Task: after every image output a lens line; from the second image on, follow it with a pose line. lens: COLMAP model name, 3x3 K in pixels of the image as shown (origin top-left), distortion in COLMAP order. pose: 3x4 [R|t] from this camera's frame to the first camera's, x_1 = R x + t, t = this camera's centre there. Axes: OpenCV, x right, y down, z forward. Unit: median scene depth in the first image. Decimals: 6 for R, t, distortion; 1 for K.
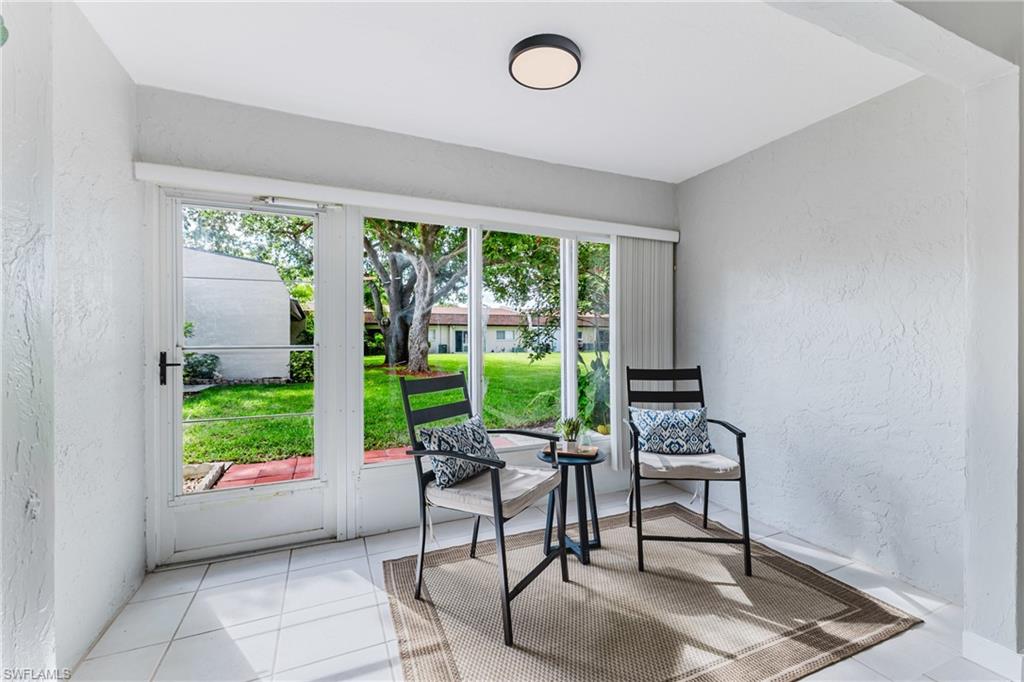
lens RADIAL K [[436.7, 0, 512.5], [0, 436.7, 338.8], [0, 0, 1]] dist [0.019484, -0.003577]
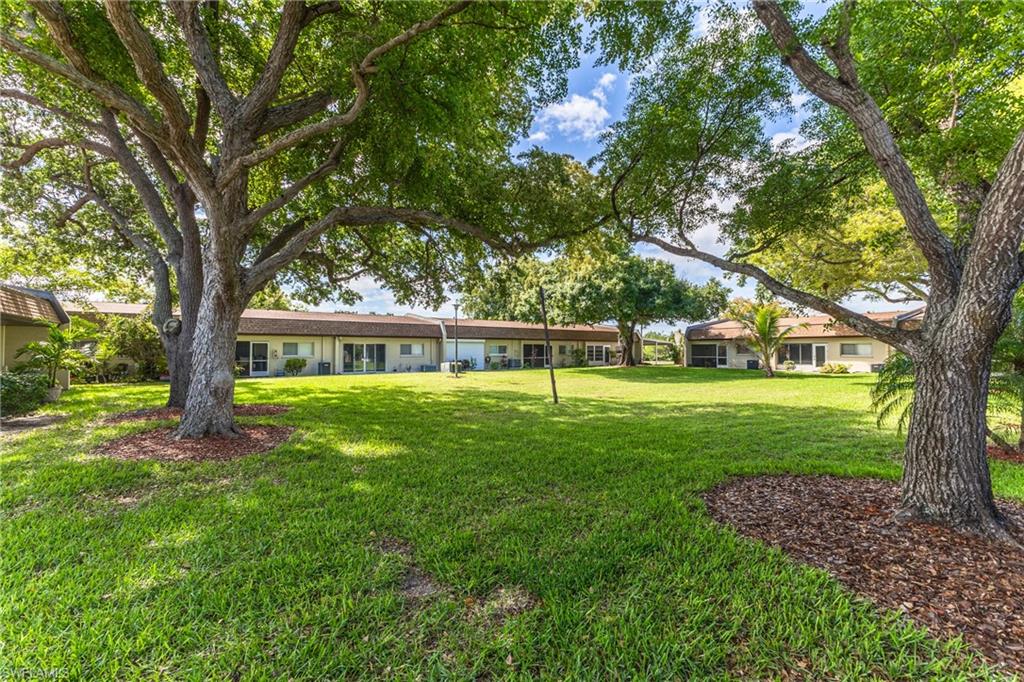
lens RADIAL K [[436.7, 0, 510.9], [0, 436.7, 343.2], [0, 0, 1]] dist [0.019484, -0.003577]
pose [[0.979774, 0.003261, 0.200079, 0.000654], [0.000483, 0.999826, -0.018659, -0.005214], [-0.200105, 0.018378, 0.979602, 0.222058]]
